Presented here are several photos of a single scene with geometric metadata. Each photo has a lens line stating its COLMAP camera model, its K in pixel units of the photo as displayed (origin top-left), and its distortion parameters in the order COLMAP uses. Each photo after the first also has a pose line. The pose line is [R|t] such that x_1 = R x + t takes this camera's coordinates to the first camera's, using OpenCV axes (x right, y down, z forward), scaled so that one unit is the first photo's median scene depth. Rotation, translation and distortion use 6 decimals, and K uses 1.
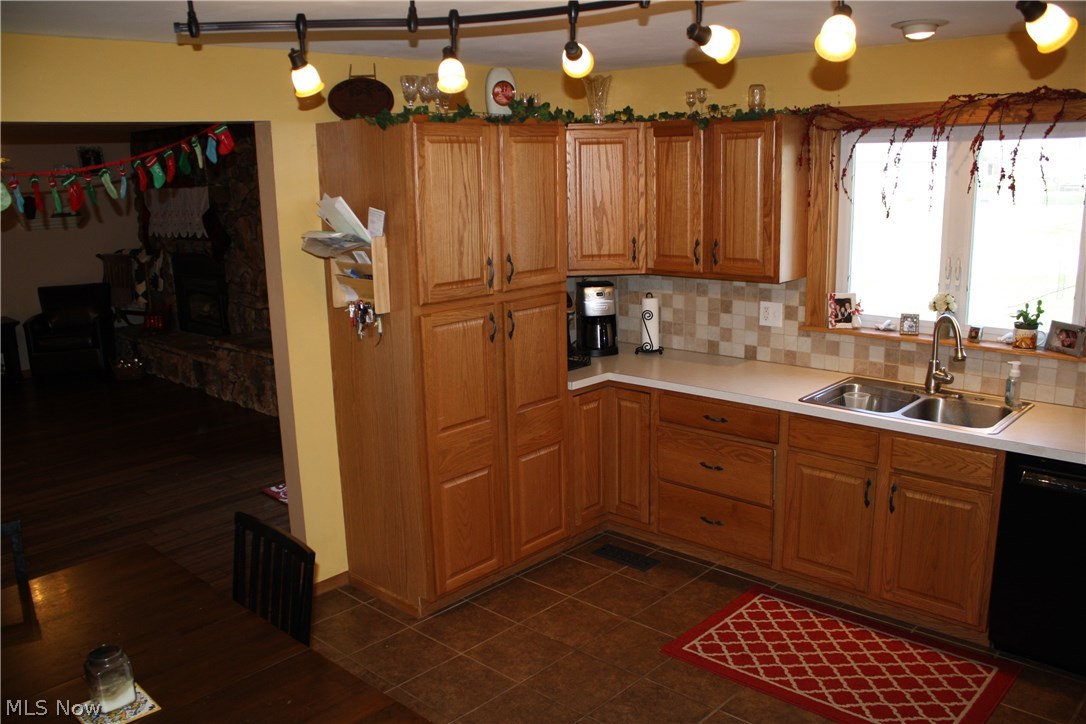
lens RADIAL K [[932.6, 0, 543.3], [0, 932.6, 400.7], [0, 0, 1]] dist [-0.060016, 0.004324]
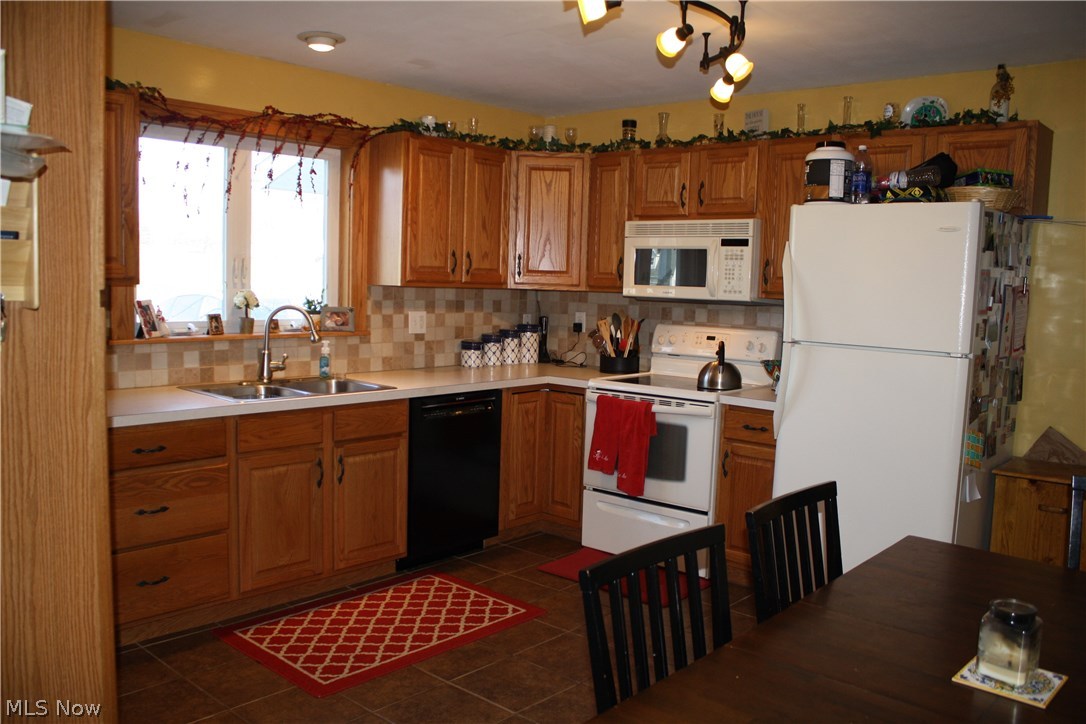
lens RADIAL K [[932.7, 0, 543.0], [0, 932.7, 362.0], [0, 0, 1]] dist [-0.007651, -0.004636]
pose [[0.000199, -0.074893, 0.997192, -0.647458], [0.225735, 0.971456, 0.072915, -0.038412], [-0.974189, 0.225087, 0.017099, 0.674366]]
